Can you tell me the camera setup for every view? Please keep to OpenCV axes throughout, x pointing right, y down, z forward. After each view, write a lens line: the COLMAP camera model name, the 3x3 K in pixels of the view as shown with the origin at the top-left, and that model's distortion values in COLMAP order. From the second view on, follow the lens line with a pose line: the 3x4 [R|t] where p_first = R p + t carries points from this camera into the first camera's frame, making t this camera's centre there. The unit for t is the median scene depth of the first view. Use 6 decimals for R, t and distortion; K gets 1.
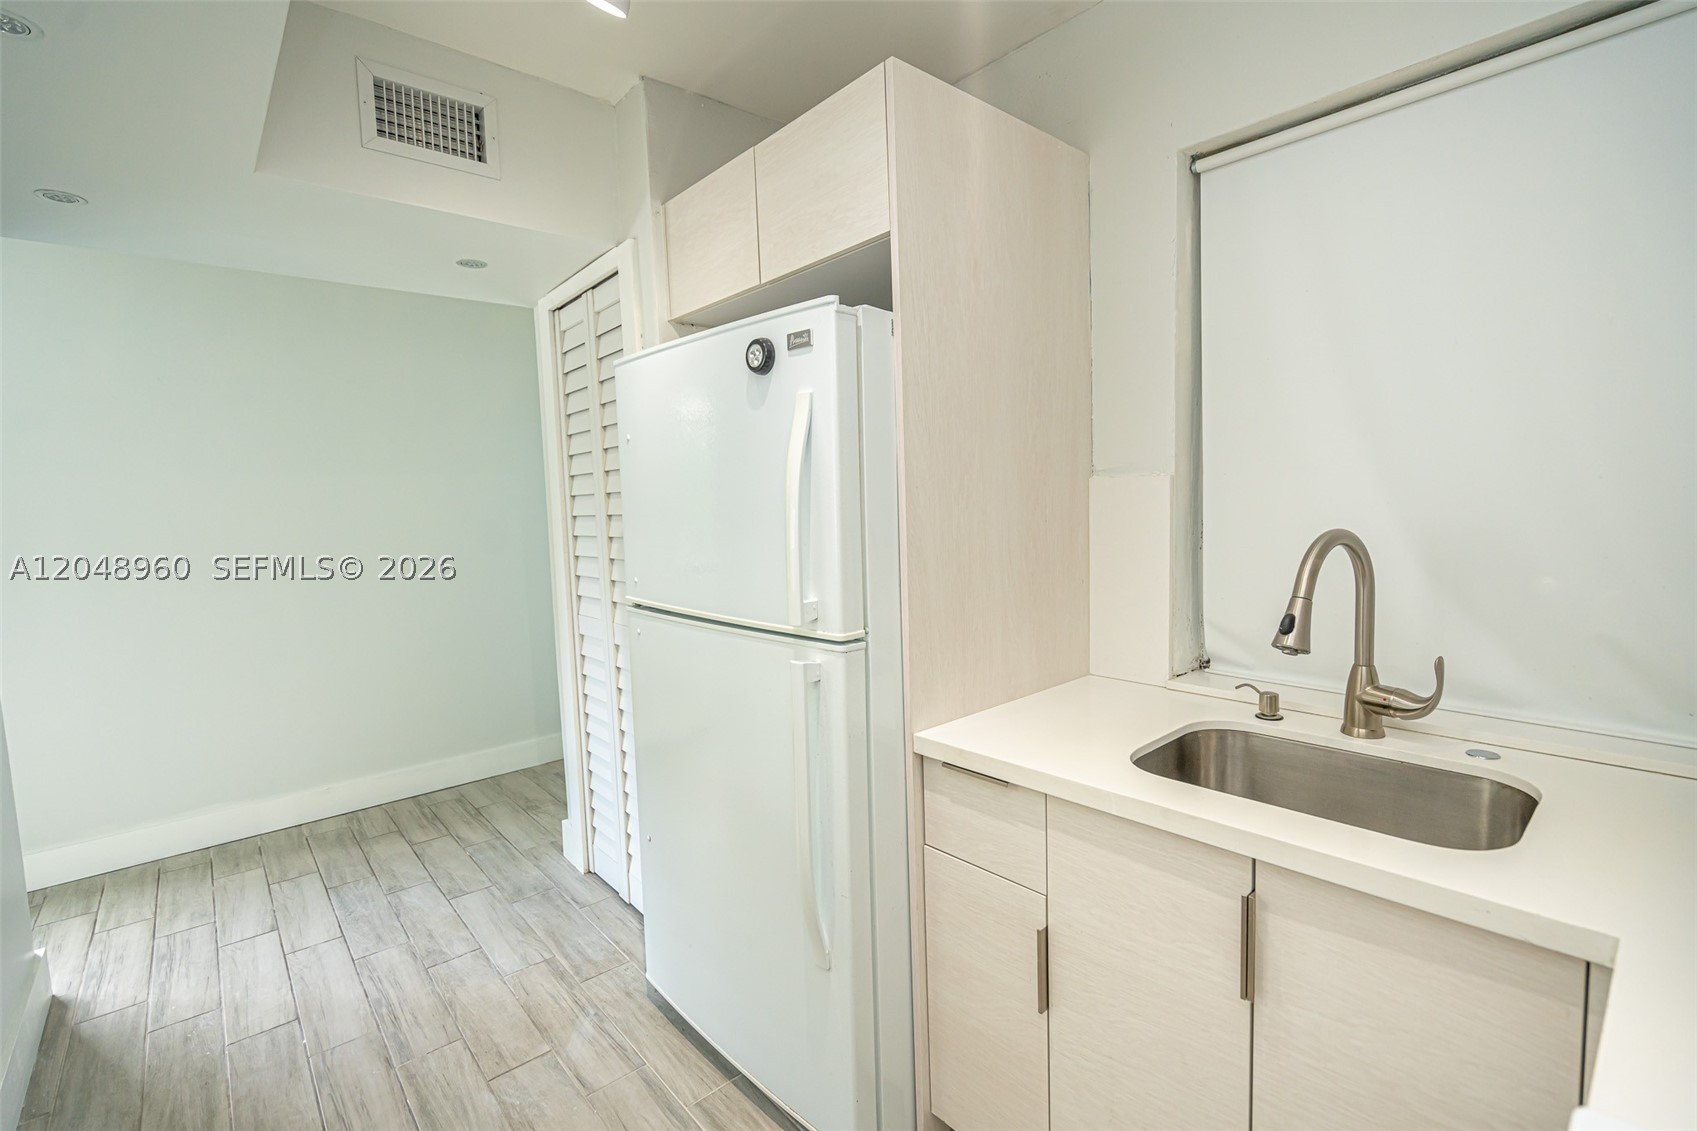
lens RADIAL K [[763.4, 0, 852.0], [0, 763.4, 565.0], [0, 0, 1]] dist [-0.000592, 0.000833]
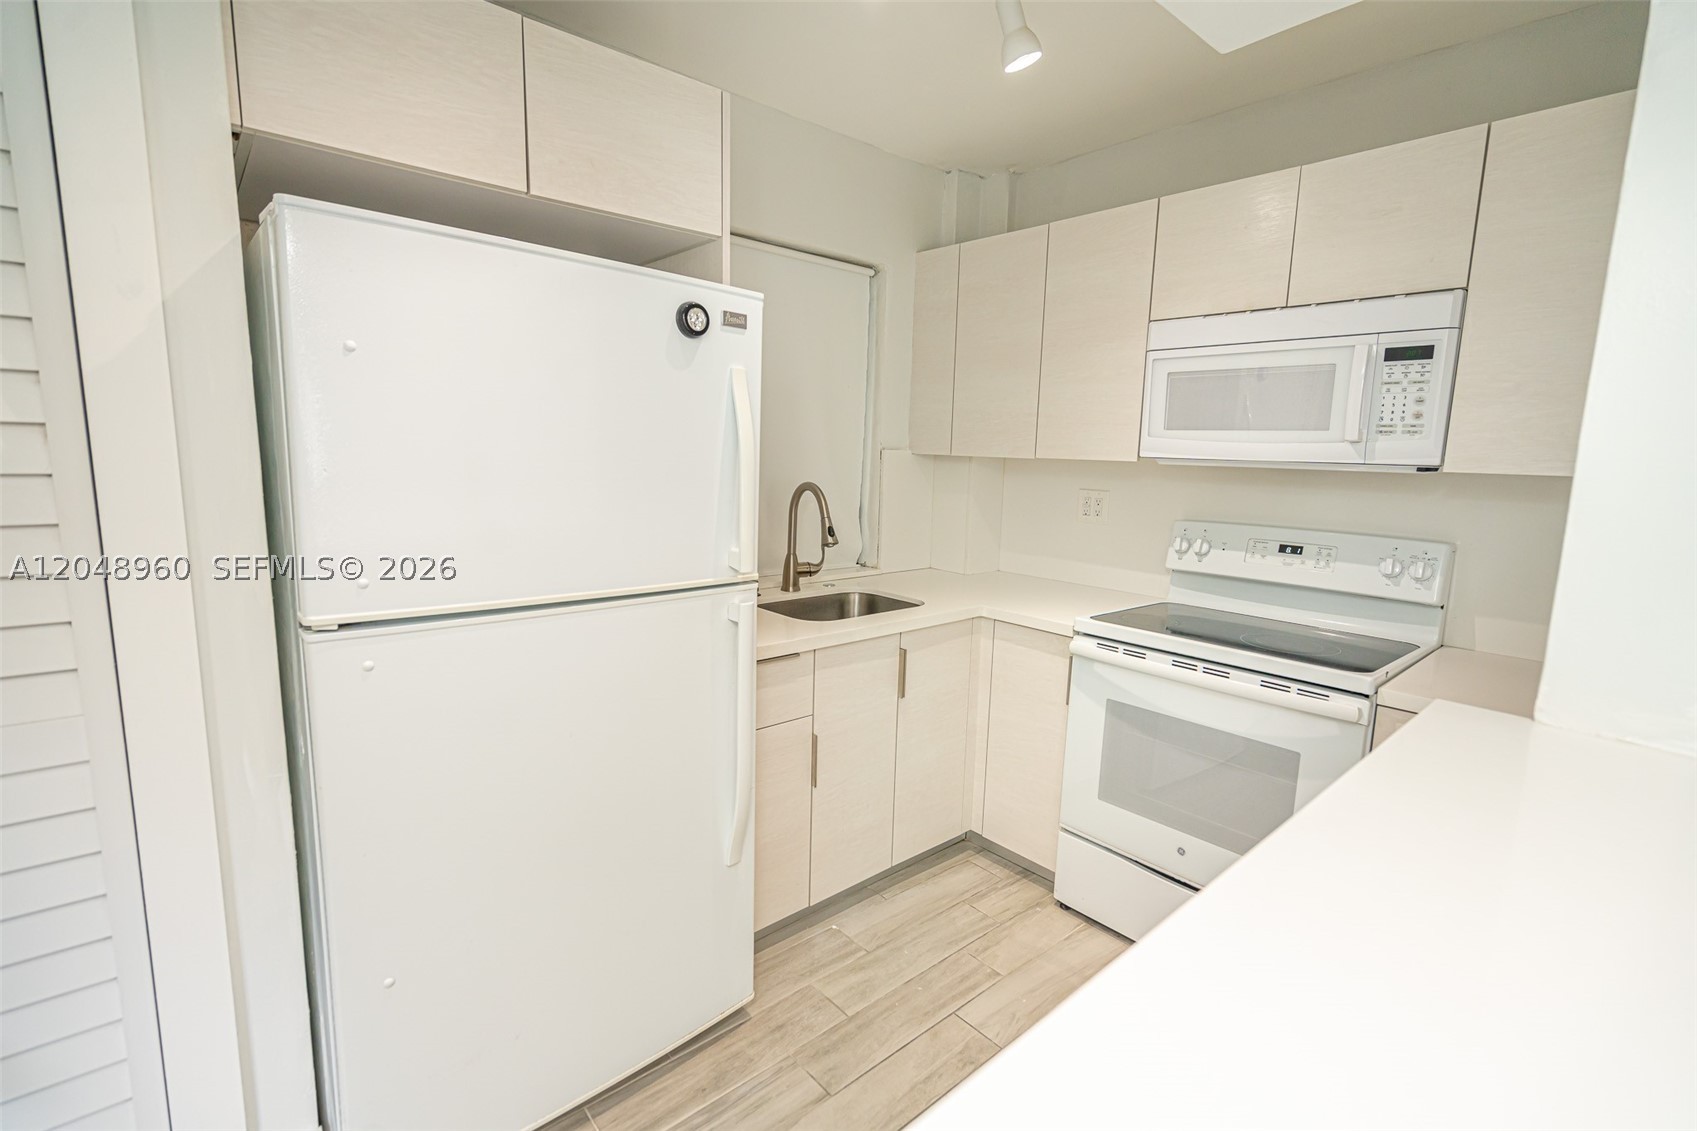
lens RADIAL K [[768.8, 0, 852.1], [0, 768.8, 564.2], [0, 0, 1]] dist [-0.000853, 0.001072]
pose [[-0.002395, -0.117564, 0.993062, -0.918525], [0.059308, 0.991301, 0.117498, -0.044514], [-0.998237, 0.059178, 0.004598, 0.624591]]
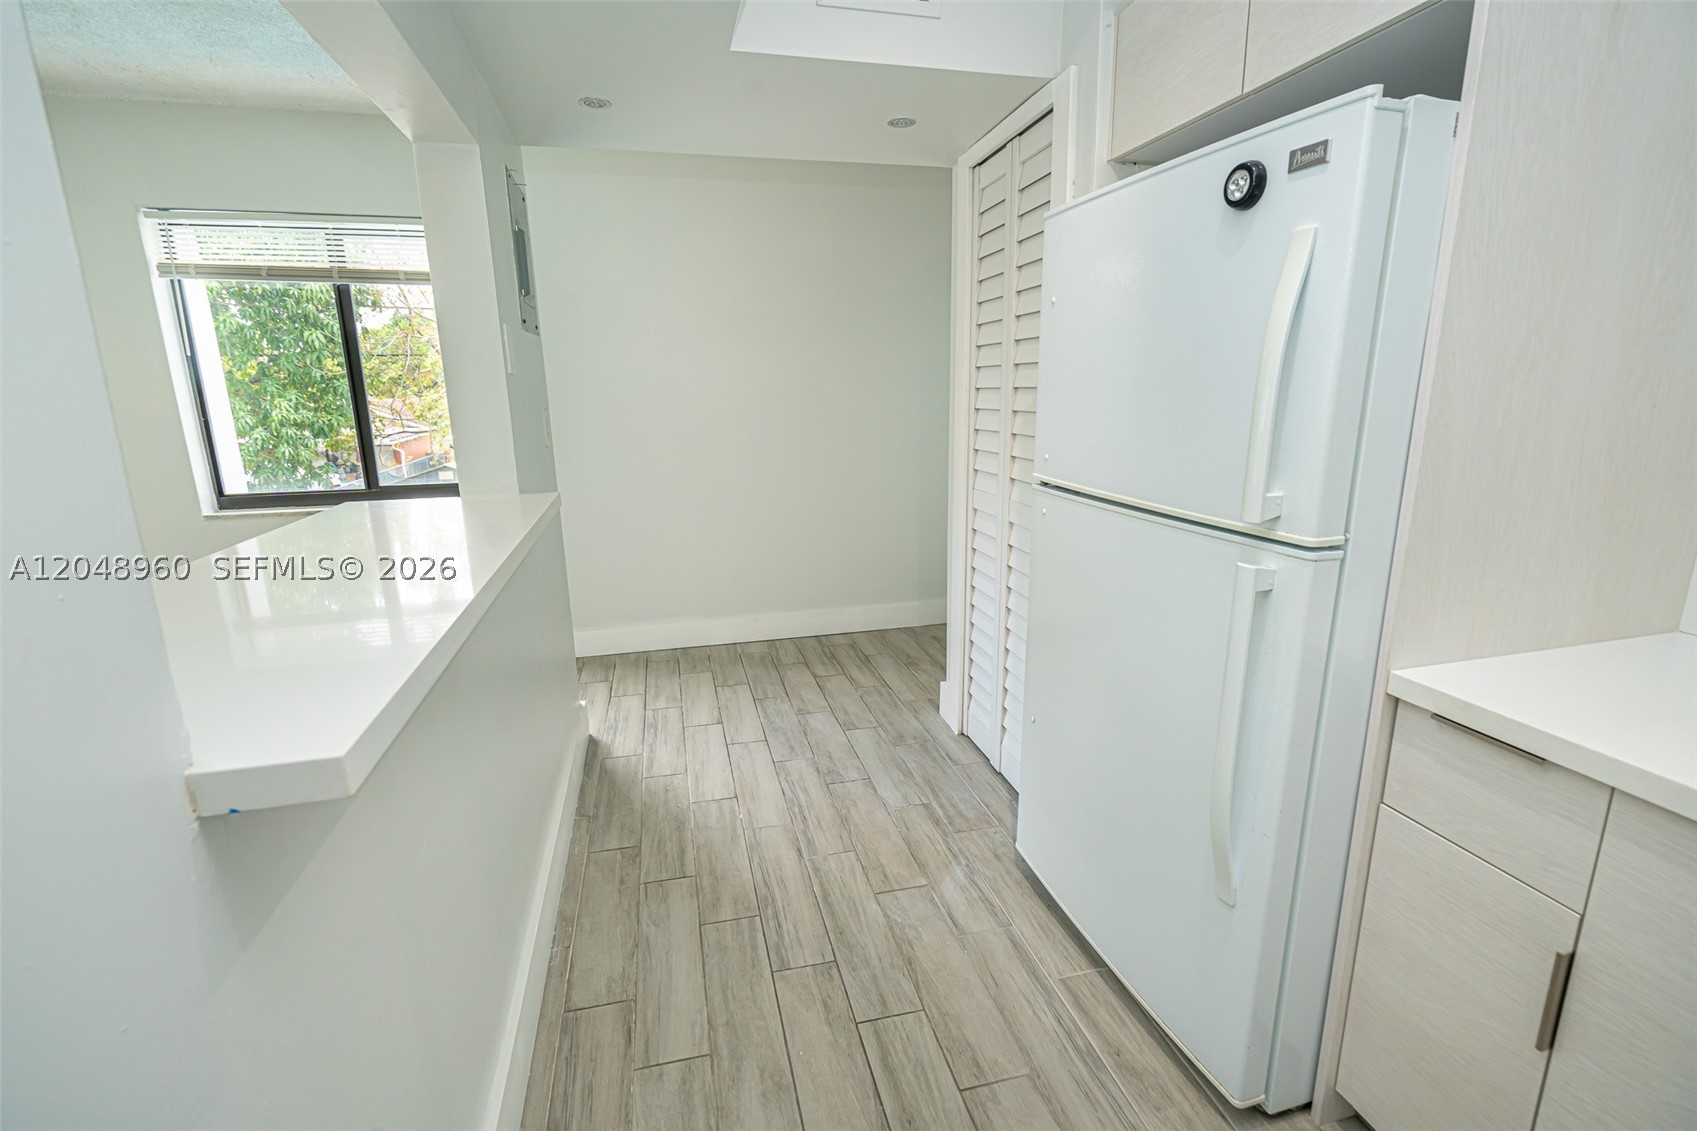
lens RADIAL K [[766.4, 0, 850.3], [0, 766.4, 565.2], [0, 0, 1]] dist [-0.000784, 0.000603]
pose [[0.888875, 0.123786, -0.441111, -0.065281], [-0.054230, 0.984467, 0.166987, 0.006693], [0.454930, -0.124509, 0.881780, 0.037566]]
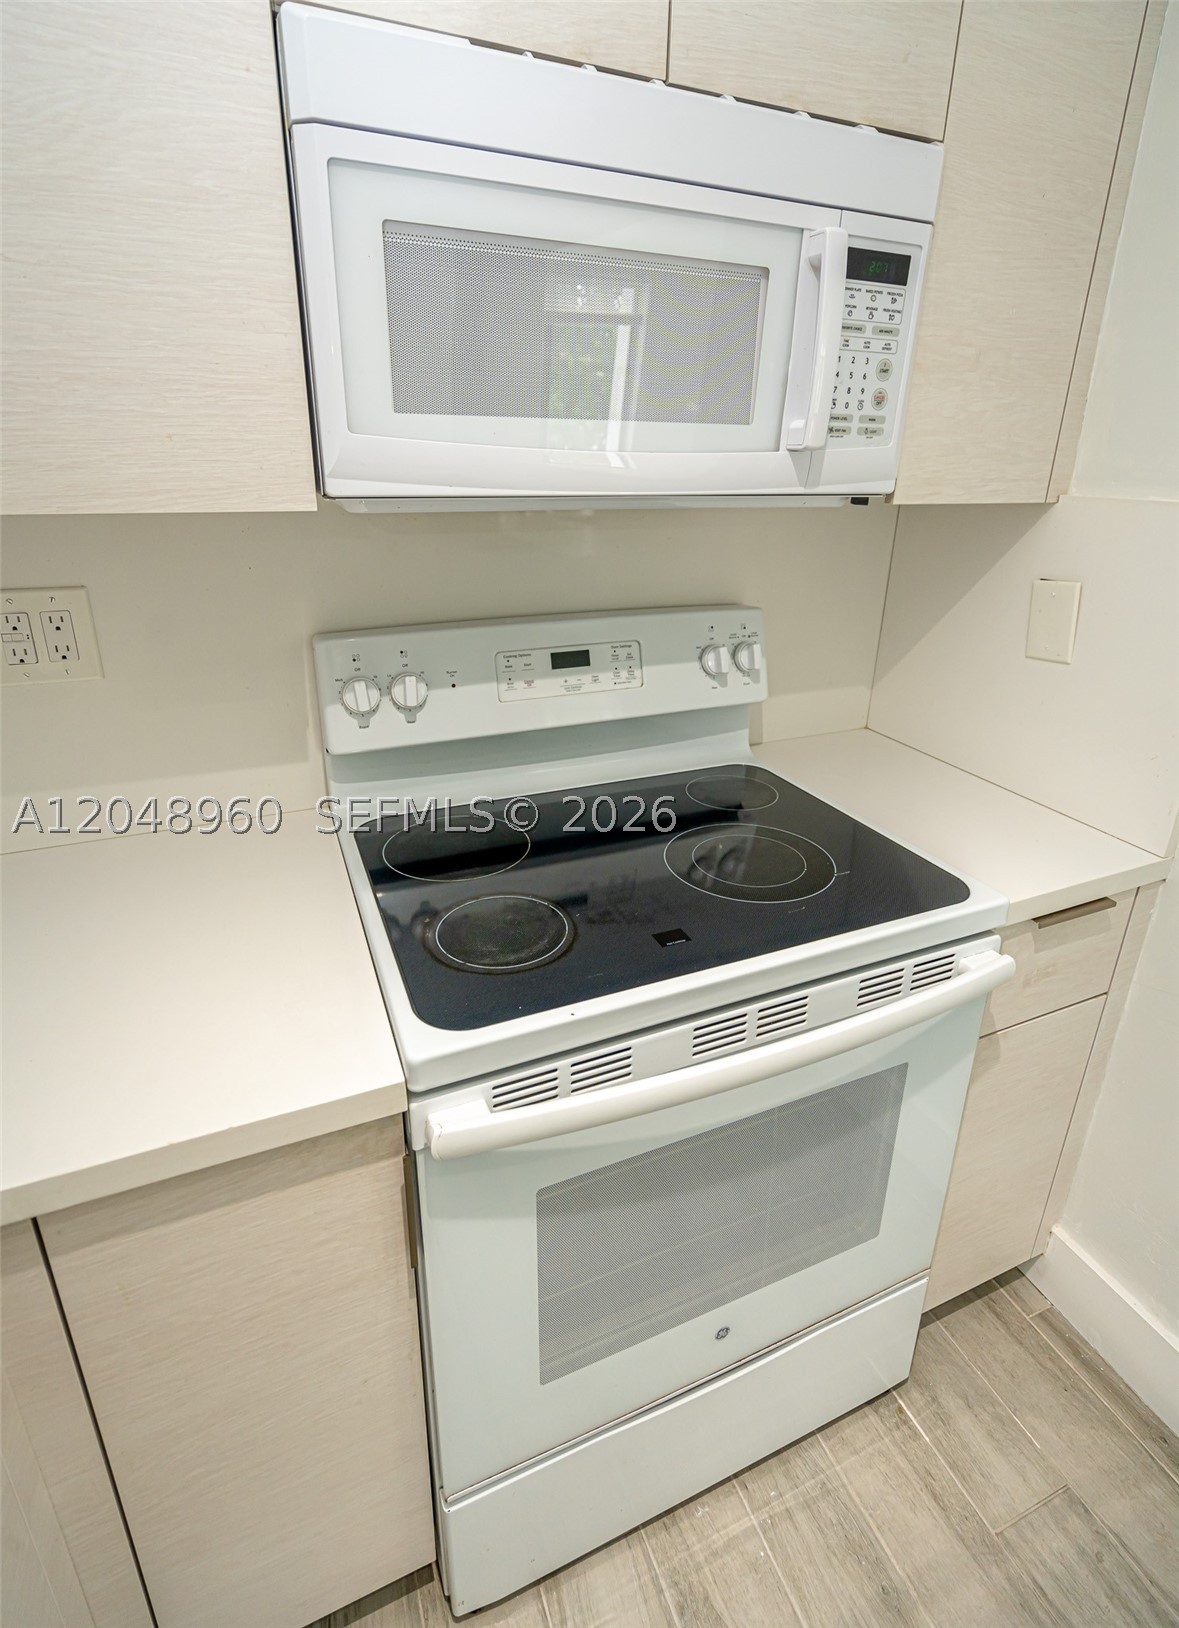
lens RADIAL K [[794.9, 0, 585.1], [0, 794.9, 743.3], [0, 0, 1]] dist [-0.002115, 0.000169]
pose [[-0.946845, -0.093843, 0.307698, 0.087212], [0.043132, 0.910833, 0.410515, -0.092660], [-0.318785, 0.401966, -0.858370, 0.527462]]
